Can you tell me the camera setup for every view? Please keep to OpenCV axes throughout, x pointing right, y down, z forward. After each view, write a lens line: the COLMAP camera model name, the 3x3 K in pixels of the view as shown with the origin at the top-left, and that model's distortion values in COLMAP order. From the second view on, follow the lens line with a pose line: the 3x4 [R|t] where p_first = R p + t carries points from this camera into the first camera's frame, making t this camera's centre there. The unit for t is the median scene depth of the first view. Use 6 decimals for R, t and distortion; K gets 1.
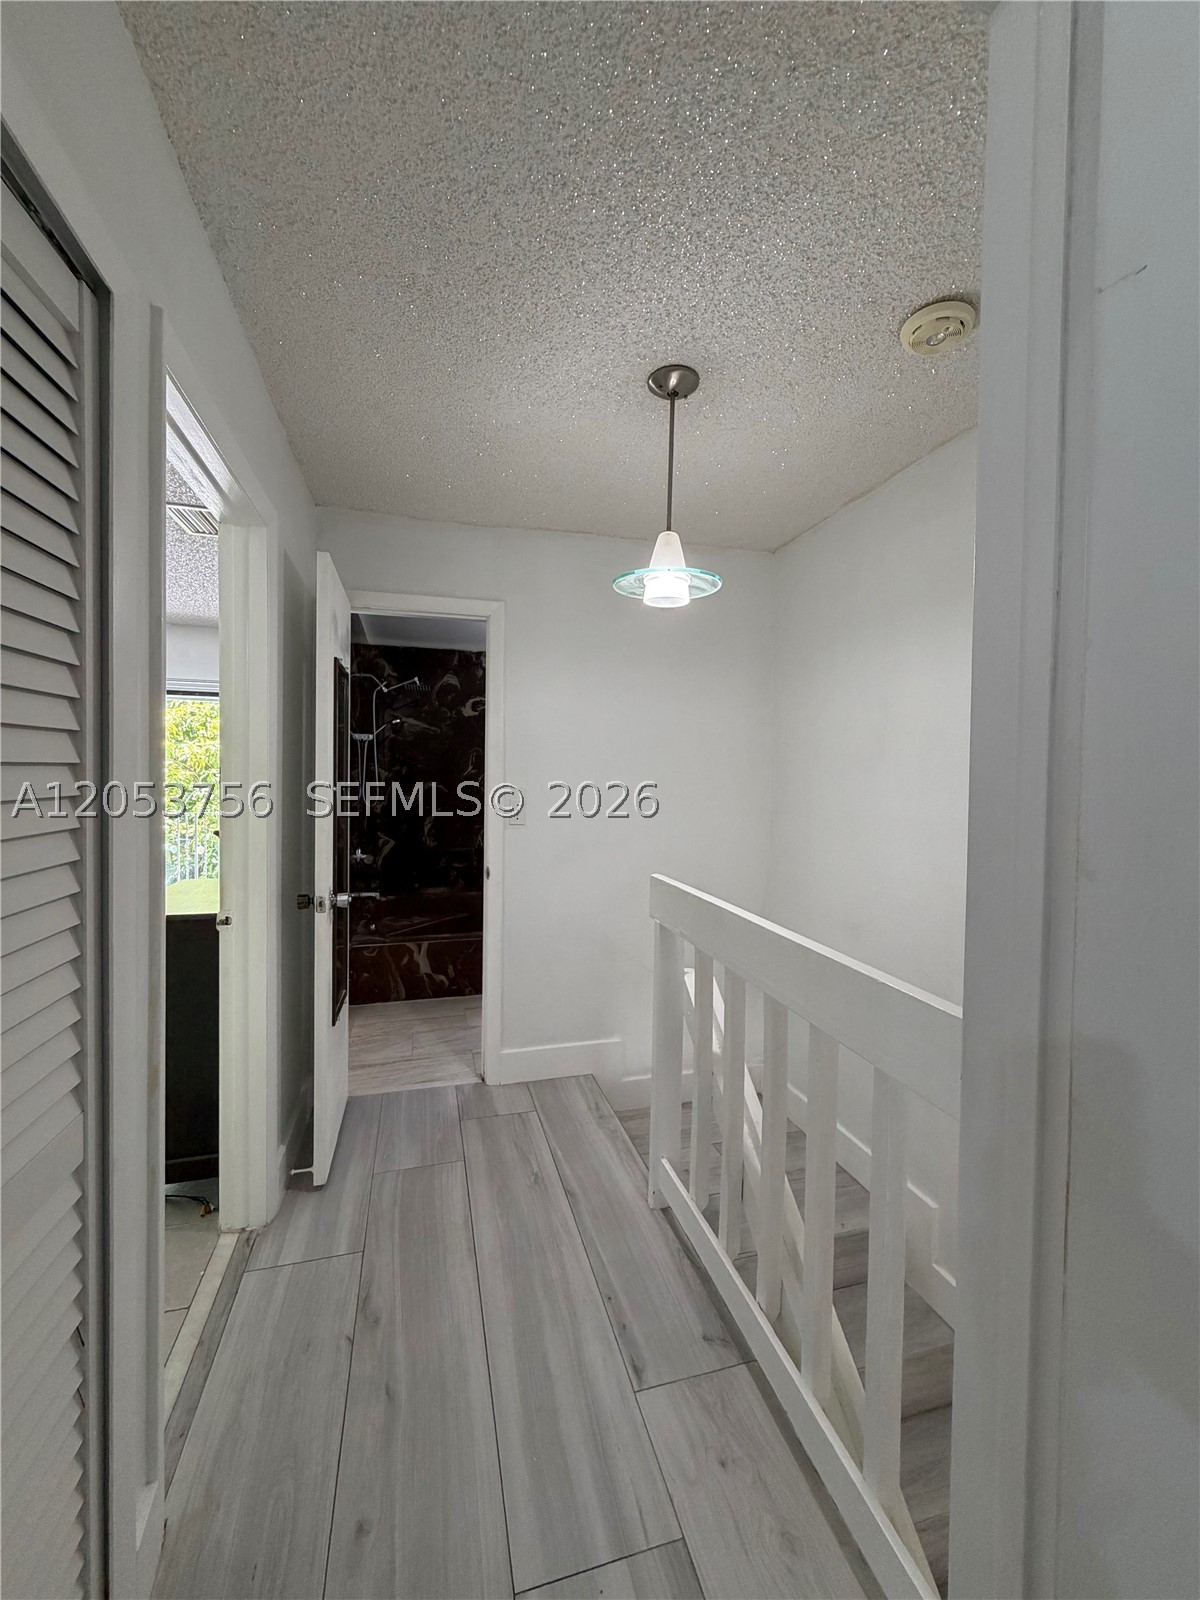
lens RADIAL K [[643.9, 0, 598.4], [0, 643.9, 792.9], [0, 0, 1]] dist [-0.001249, -0.000138]
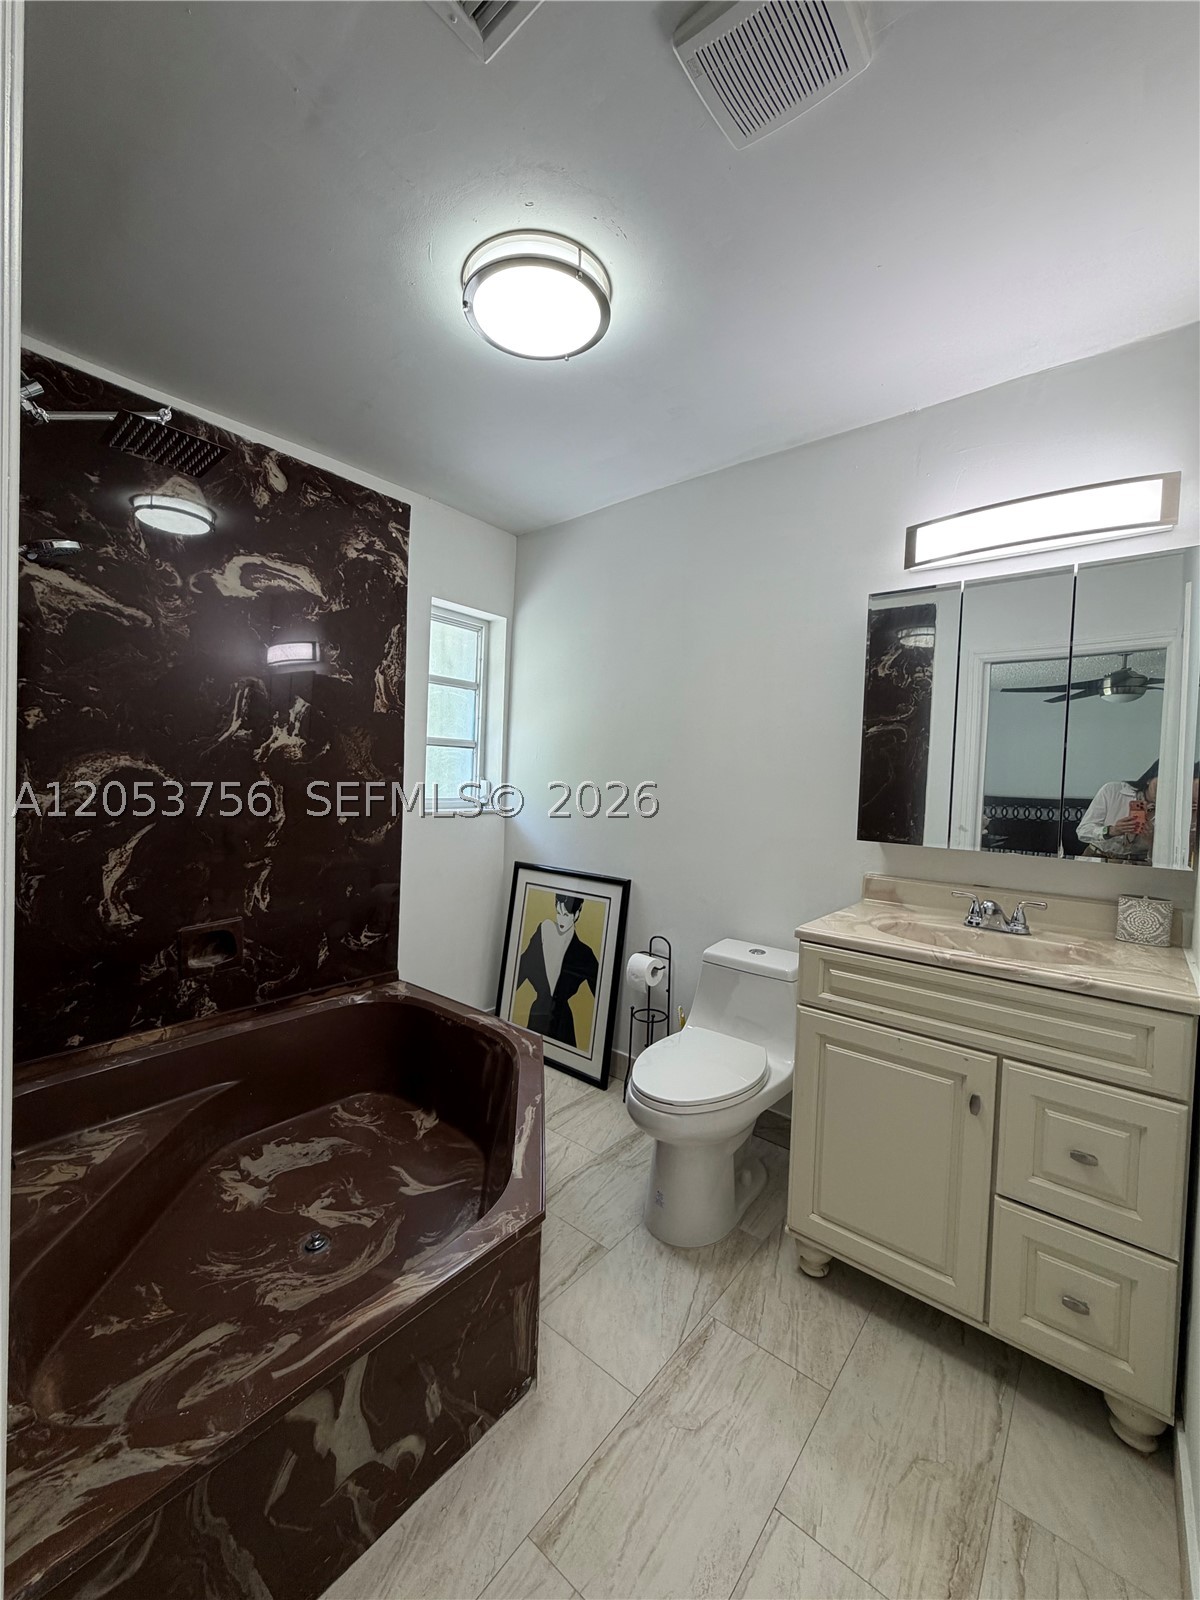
lens RADIAL K [[643.9, 0, 598.4], [0, 643.9, 792.9], [0, 0, 1]] dist [-0.001249, -0.000138]
pose [[0.818478, -0.000376, 0.574538, -0.249219], [-0.013590, 0.999707, 0.020016, -0.006093], [-0.574377, -0.024191, 0.818233, 0.537018]]
